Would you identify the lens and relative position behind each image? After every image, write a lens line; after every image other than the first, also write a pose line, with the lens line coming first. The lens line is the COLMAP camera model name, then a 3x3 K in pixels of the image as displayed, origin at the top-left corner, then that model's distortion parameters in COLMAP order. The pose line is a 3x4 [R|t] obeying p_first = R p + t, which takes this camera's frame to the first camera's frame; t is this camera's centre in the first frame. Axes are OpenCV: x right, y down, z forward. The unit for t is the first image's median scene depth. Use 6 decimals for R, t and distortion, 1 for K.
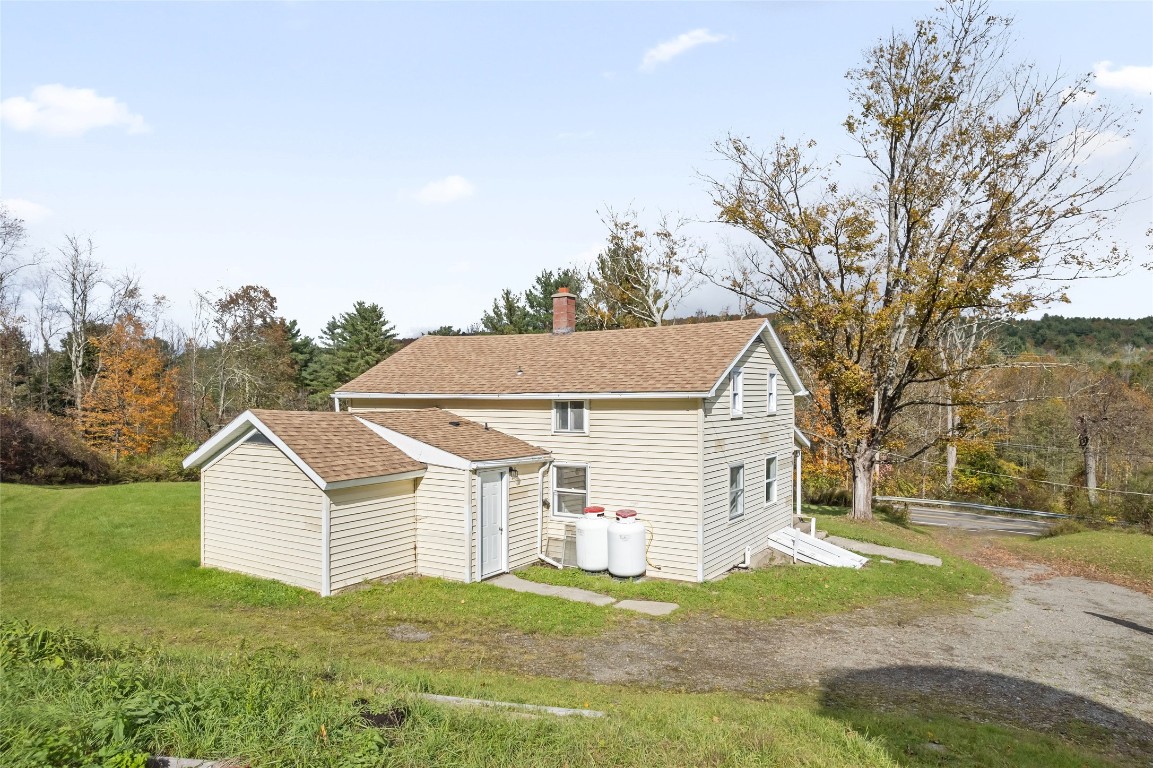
lens RADIAL K [[733.8, 0, 576.9], [0, 733.8, 391.7], [0, 0, 1]] dist [-0.036552, 0.024915]
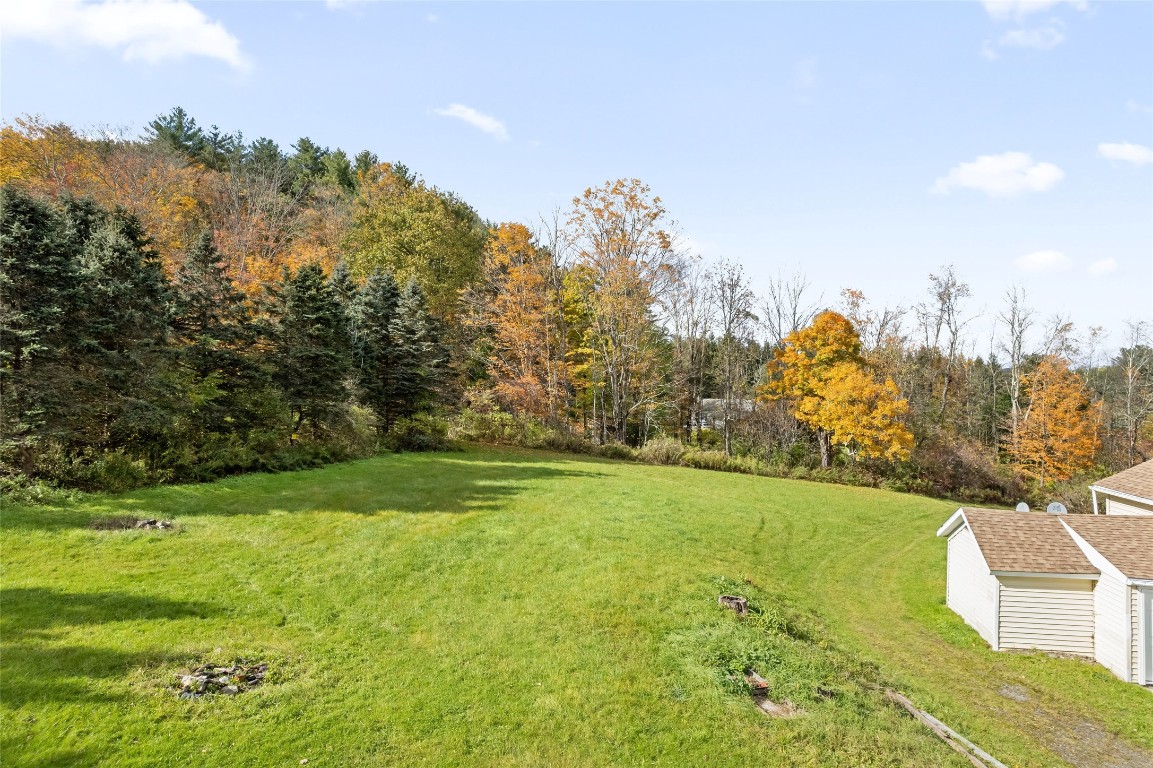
lens RADIAL K [[733.8, 0, 577.9], [0, 733.8, 383.8], [0, 0, 1]] dist [-0.036552, 0.024915]
pose [[0.347201, -0.005632, -0.937774, 0.611714], [0.000162, 0.999982, -0.005946, -0.200060], [0.937791, 0.001912, 0.347195, -0.218747]]
